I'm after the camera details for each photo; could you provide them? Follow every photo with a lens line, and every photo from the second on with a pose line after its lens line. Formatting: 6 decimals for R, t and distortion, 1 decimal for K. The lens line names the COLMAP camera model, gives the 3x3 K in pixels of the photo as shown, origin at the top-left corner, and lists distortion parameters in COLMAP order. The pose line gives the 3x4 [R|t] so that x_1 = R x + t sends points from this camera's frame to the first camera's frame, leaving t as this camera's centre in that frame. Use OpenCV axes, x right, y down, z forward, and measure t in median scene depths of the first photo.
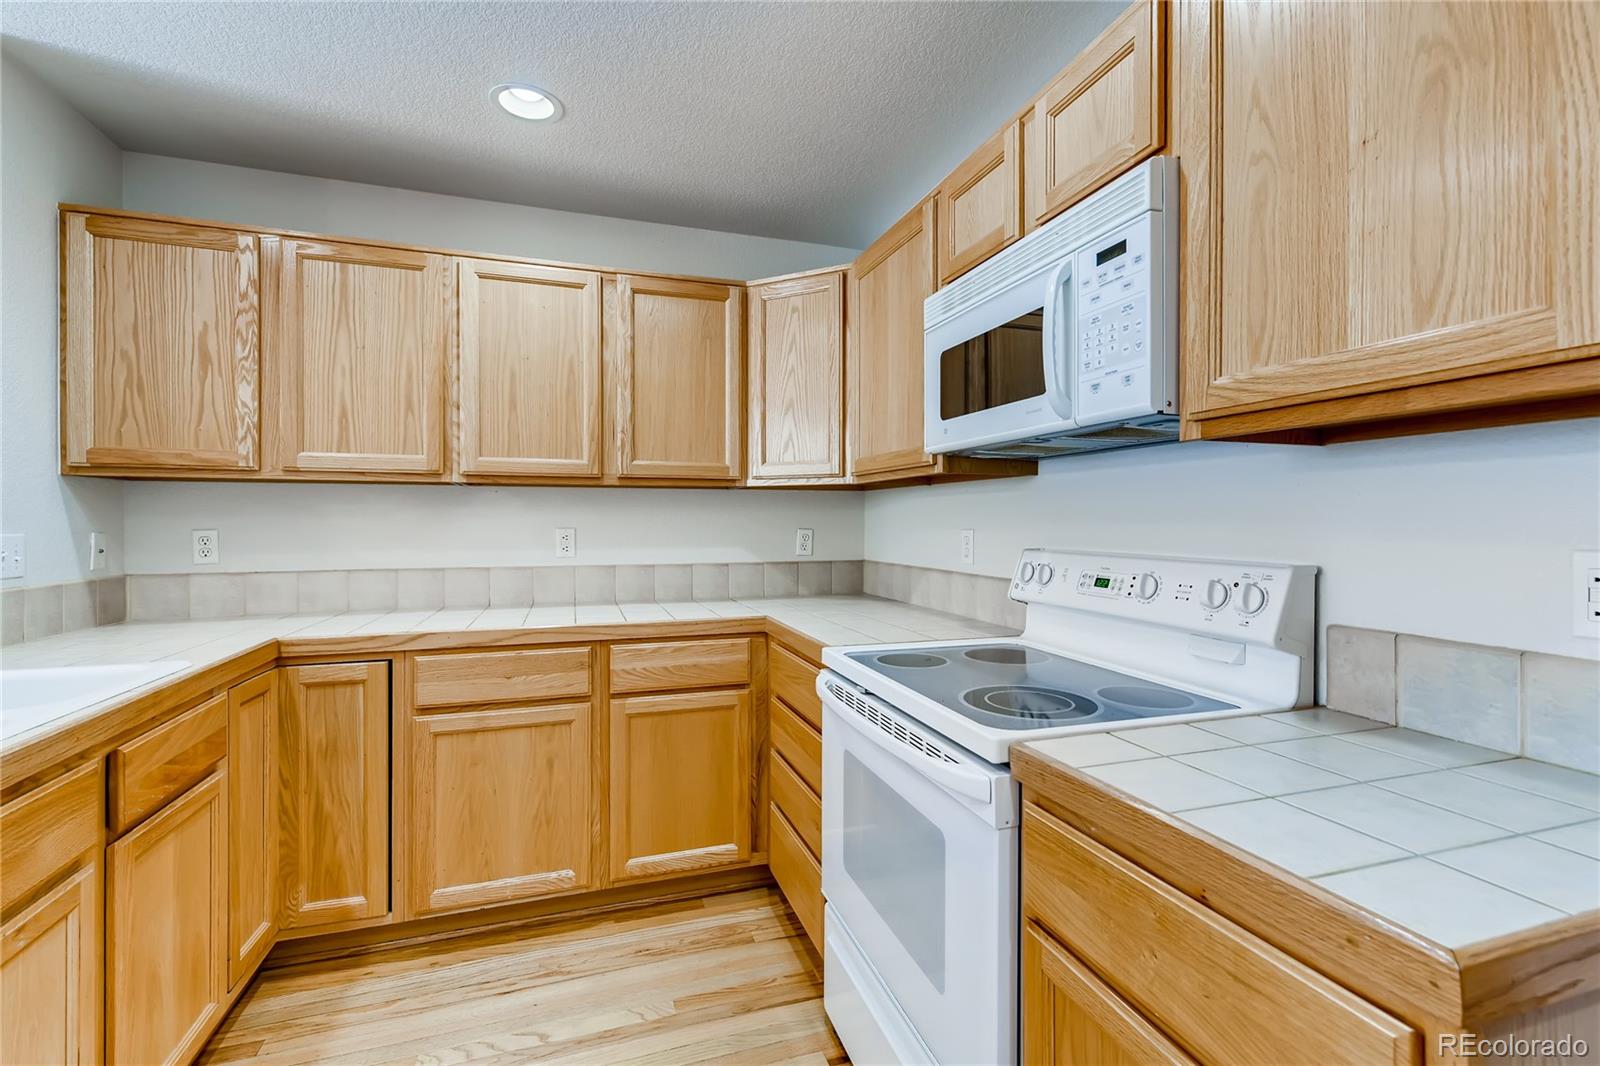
lens RADIAL K [[701.3, 0, 809.0], [0, 701.3, 521.9], [0, 0, 1]] dist [0.003194, -0.000584]
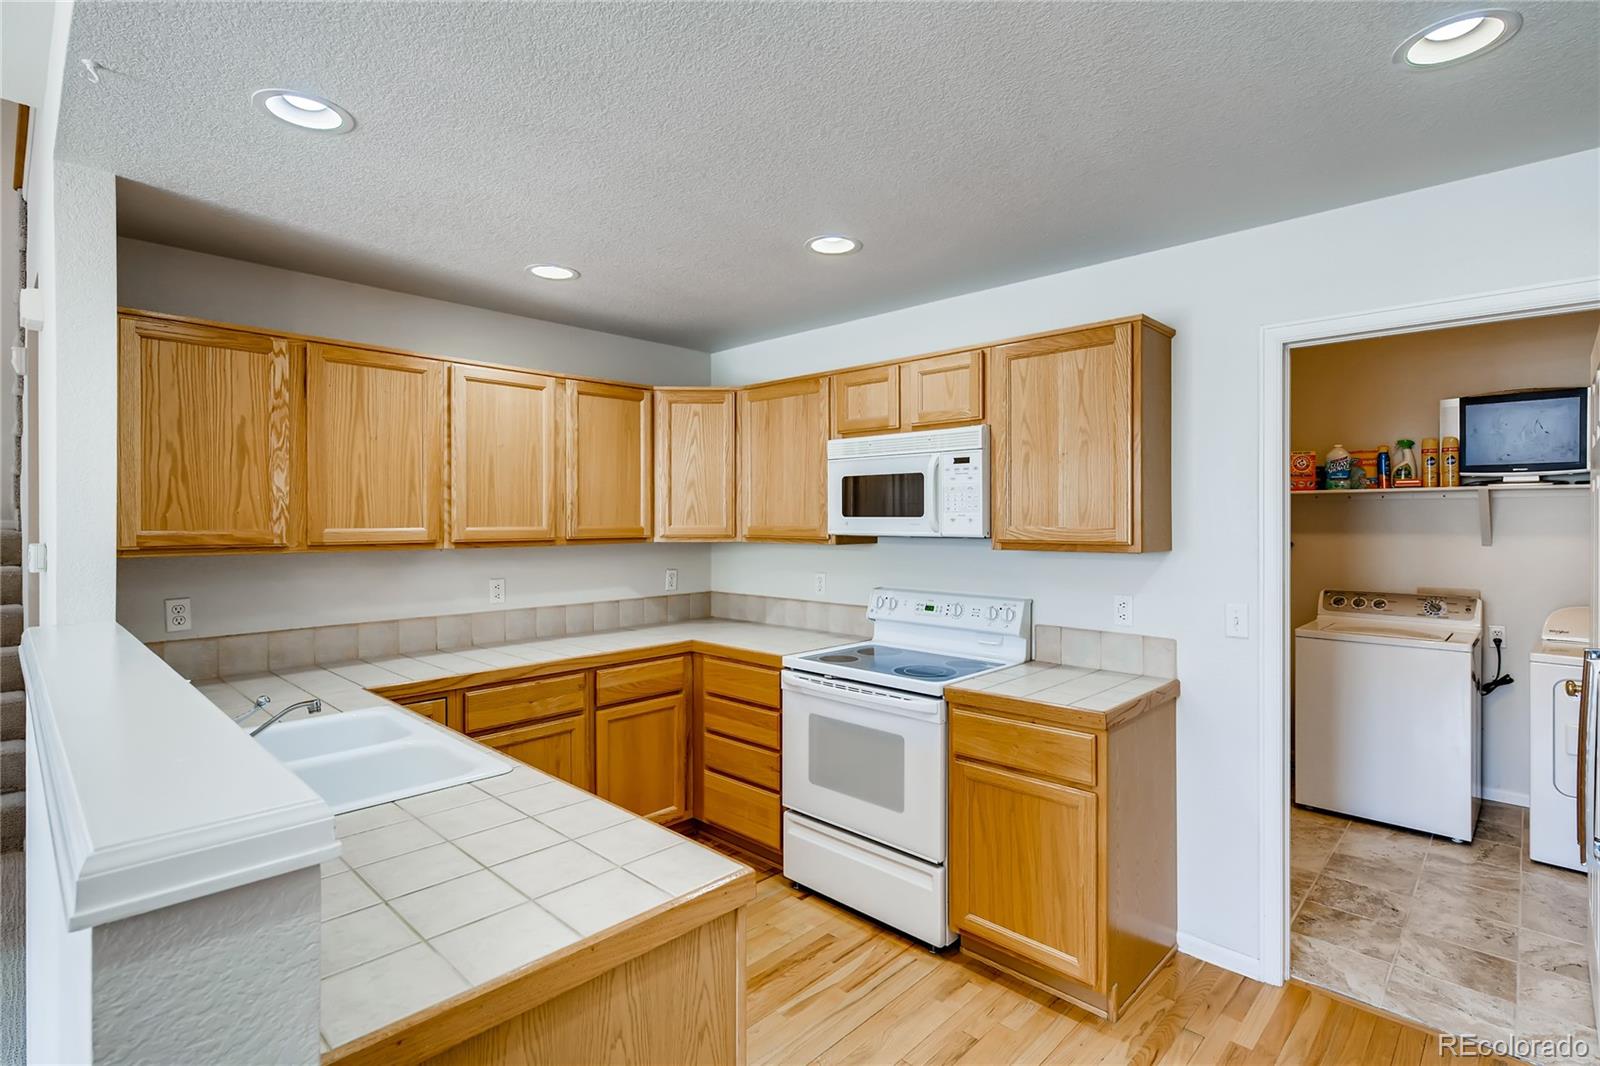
lens RADIAL K [[769.3, 0, 804.6], [0, 769.3, 520.6], [0, 0, 1]] dist [0.001993, 0.000225]
pose [[0.884442, -0.004578, 0.466627, -0.632142], [0.003491, 0.999989, 0.003194, -0.117270], [-0.466637, -0.001196, 0.884448, -0.499951]]
